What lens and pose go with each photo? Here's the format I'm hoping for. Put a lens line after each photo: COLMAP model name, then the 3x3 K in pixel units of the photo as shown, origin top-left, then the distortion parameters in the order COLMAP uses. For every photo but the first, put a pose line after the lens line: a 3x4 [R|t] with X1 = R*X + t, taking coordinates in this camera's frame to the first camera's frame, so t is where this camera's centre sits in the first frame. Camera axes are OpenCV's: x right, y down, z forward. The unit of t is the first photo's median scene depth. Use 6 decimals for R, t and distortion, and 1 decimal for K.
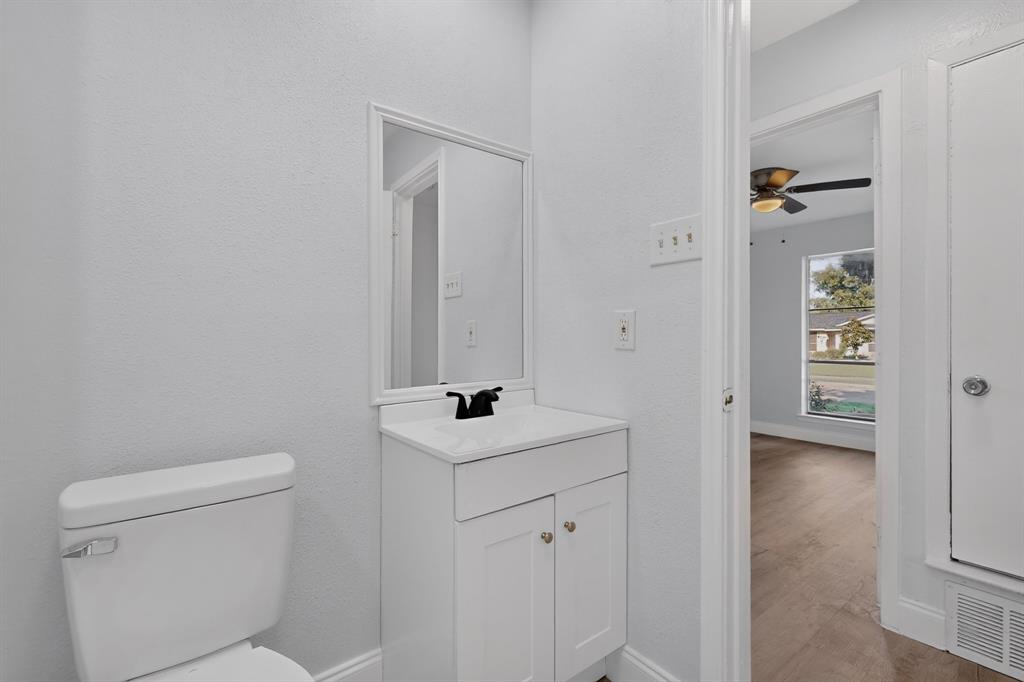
lens RADIAL K [[450.4, 0, 512.0], [0, 450.4, 341.0], [0, 0, 1]] dist [0.002463, 0.000704]
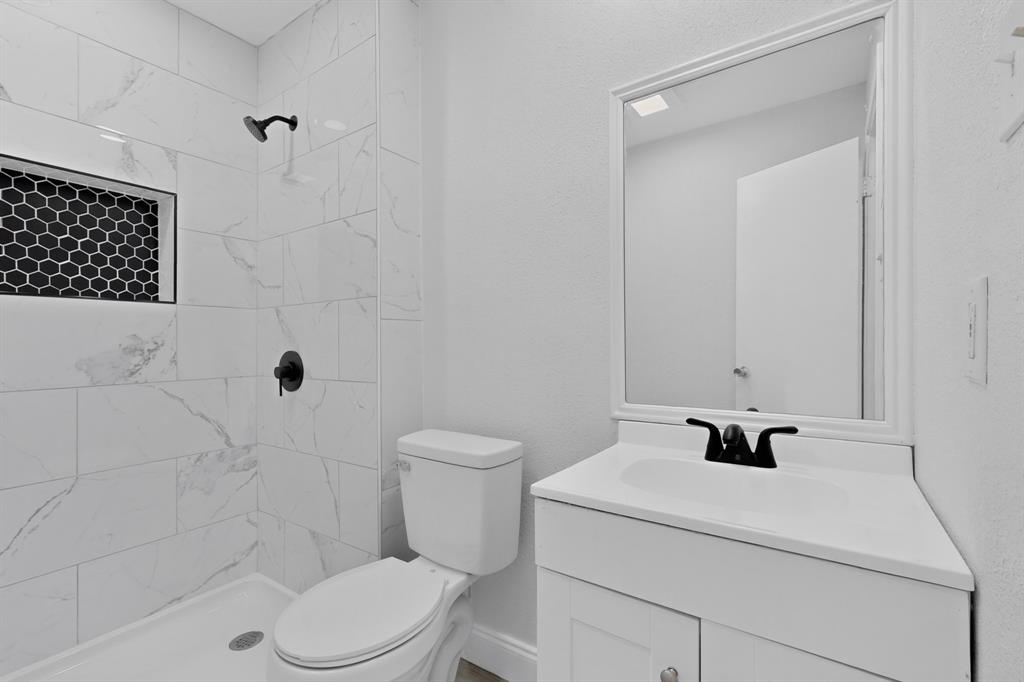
lens RADIAL K [[450.4, 0, 512.0], [0, 450.4, 341.0], [0, 0, 1]] dist [0.002463, 0.000704]
pose [[0.305306, 0.001737, -0.952253, 0.480711], [-0.004081, 0.999992, 0.000516, -0.012924], [0.952245, 0.003729, 0.305311, 0.498760]]
